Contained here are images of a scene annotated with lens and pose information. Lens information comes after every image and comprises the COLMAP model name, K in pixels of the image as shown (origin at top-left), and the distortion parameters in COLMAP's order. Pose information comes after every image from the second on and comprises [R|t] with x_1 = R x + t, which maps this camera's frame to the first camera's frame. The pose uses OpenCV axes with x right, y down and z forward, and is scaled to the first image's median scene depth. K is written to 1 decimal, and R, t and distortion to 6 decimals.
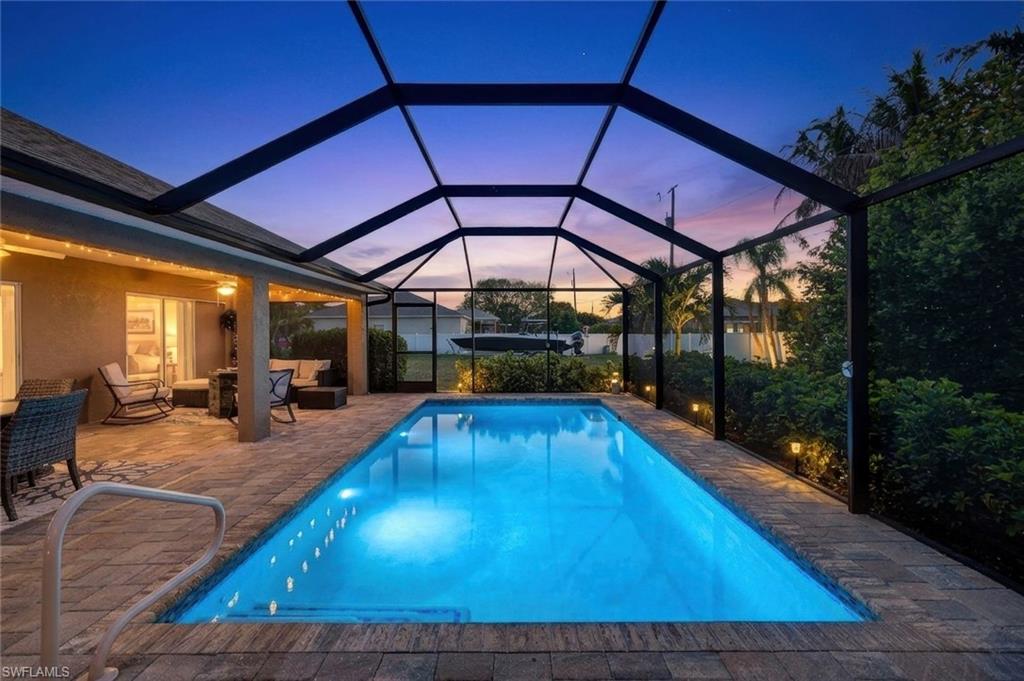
lens RADIAL K [[470.6, 0, 512.2], [0, 470.6, 335.8], [0, 0, 1]] dist [0.005386, 0.000677]
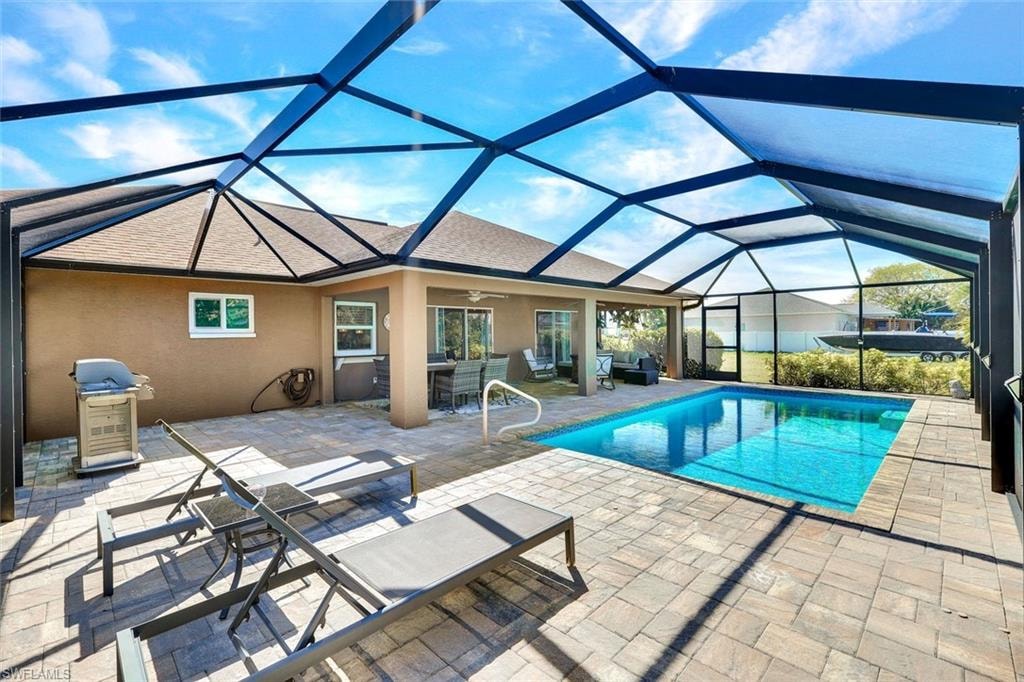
lens RADIAL K [[443.8, 0, 519.4], [0, 443.8, 336.3], [0, 0, 1]] dist [0.001956, 0.000760]
pose [[0.716533, 0.000717, -0.697553, 0.213497], [0.002670, 0.999989, 0.003771, 0.001954], [0.697548, -0.004564, 0.716523, -0.166834]]
